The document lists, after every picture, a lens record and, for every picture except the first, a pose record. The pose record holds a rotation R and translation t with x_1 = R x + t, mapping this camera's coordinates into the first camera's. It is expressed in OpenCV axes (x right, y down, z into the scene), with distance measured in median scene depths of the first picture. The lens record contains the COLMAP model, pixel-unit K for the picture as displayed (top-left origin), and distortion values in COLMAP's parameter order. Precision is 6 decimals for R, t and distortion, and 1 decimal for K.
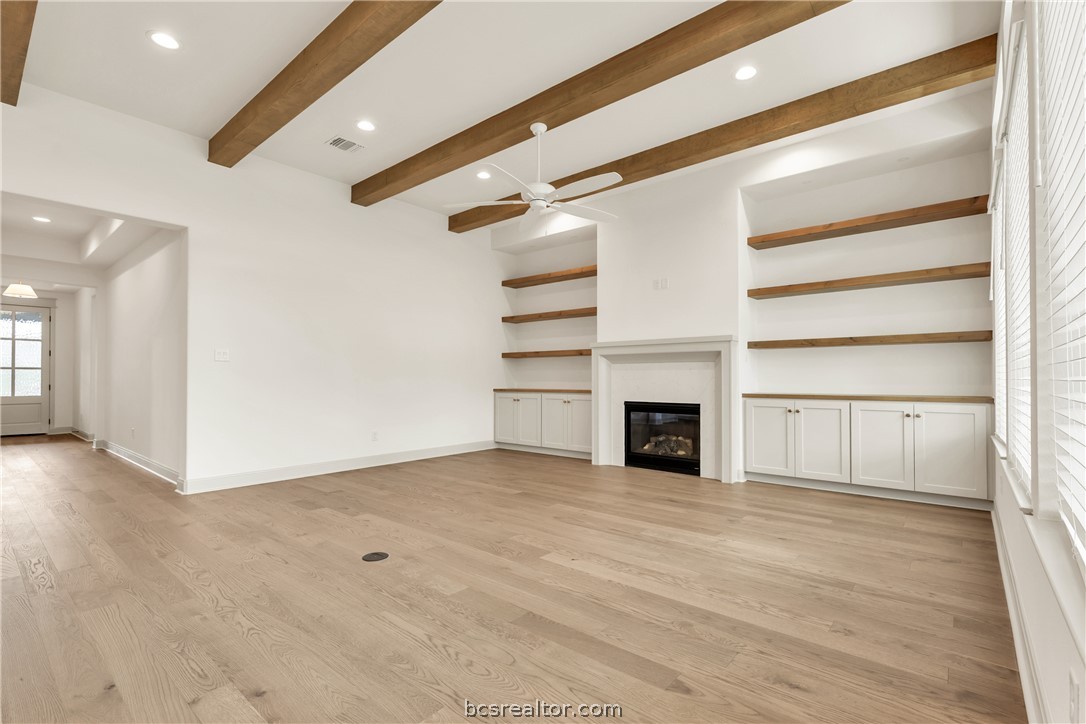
lens RADIAL K [[504.9, 0, 506.3], [0, 504.9, 367.5], [0, 0, 1]] dist [0.002091, 0.000280]
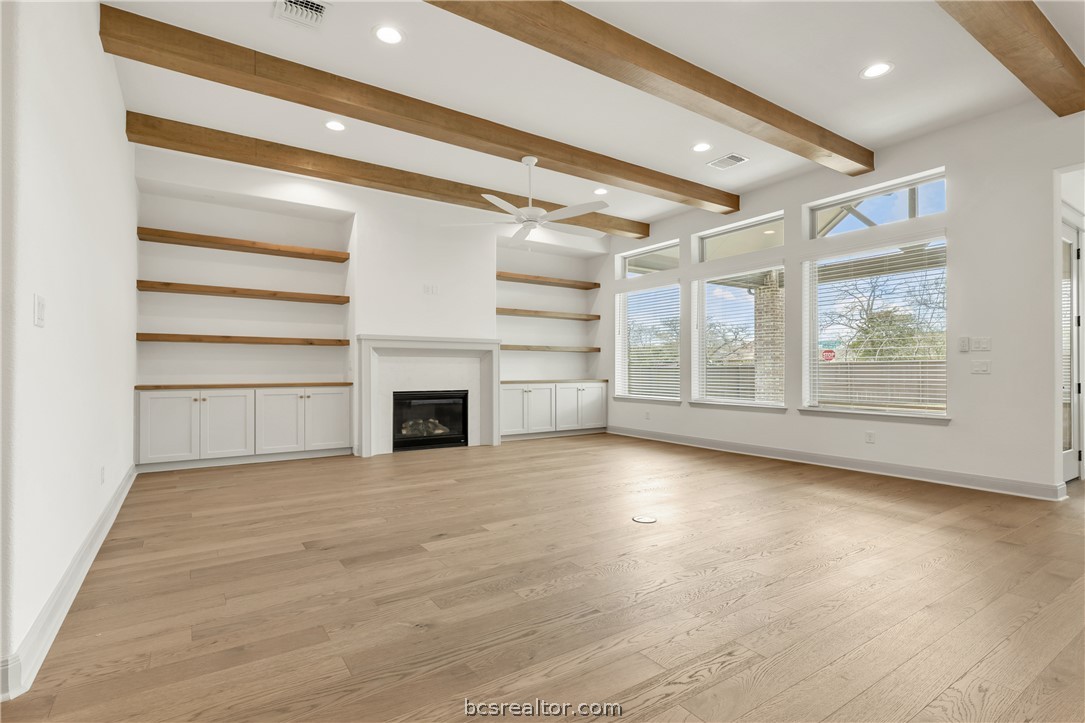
lens RADIAL K [[504.4, 0, 505.8], [0, 504.4, 367.0], [0, 0, 1]] dist [0.002091, 0.000280]
pose [[0.290907, 0.004285, 0.956742, -0.723377], [-0.024051, 0.999707, 0.002835, 0.005943], [-0.956449, -0.023835, 0.290925, 0.465361]]
